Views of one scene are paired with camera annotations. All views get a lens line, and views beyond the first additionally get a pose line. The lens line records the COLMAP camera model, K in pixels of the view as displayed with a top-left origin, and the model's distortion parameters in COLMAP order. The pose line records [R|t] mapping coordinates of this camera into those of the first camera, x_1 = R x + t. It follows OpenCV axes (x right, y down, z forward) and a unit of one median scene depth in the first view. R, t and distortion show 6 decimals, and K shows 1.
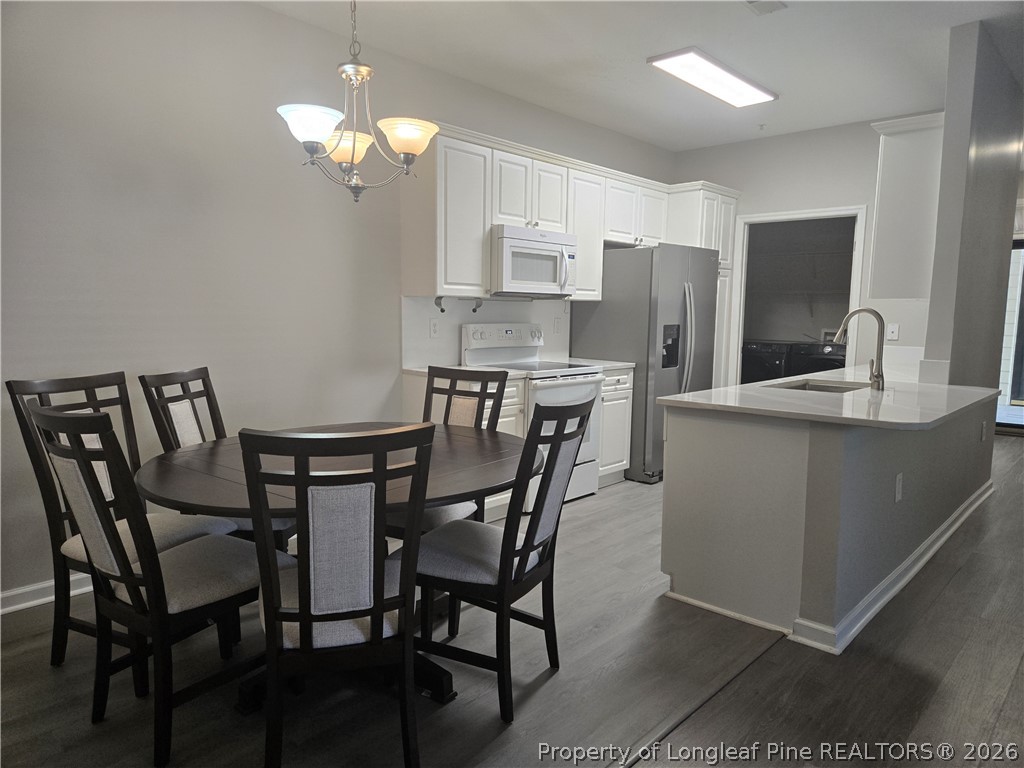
lens RADIAL K [[685.1, 0, 511.4], [0, 685.1, 384.3], [0, 0, 1]] dist [0.018862, -0.009590]
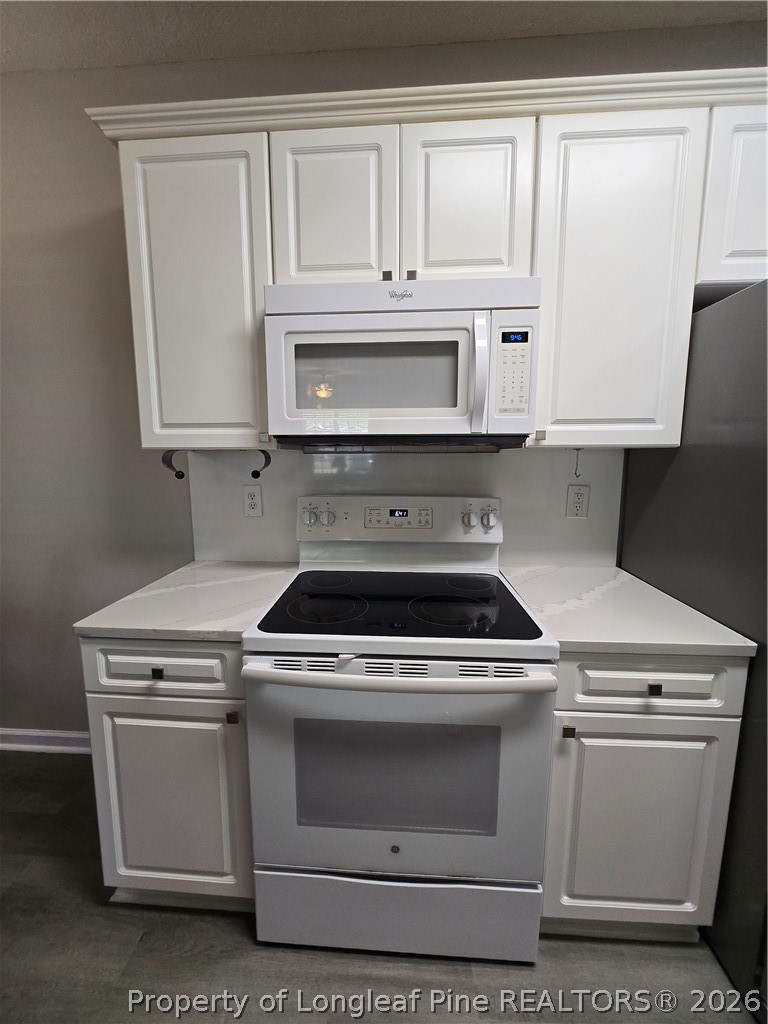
lens RADIAL K [[407.7, 0, 369.3], [0, 407.7, 499.9], [0, 0, 1]] dist [-0.003039, 0.000856]
pose [[0.632104, 0.070232, -0.771694, 0.220327], [-0.071376, 0.996927, 0.032266, -0.094677], [0.771589, 0.034685, 0.635175, 0.788654]]
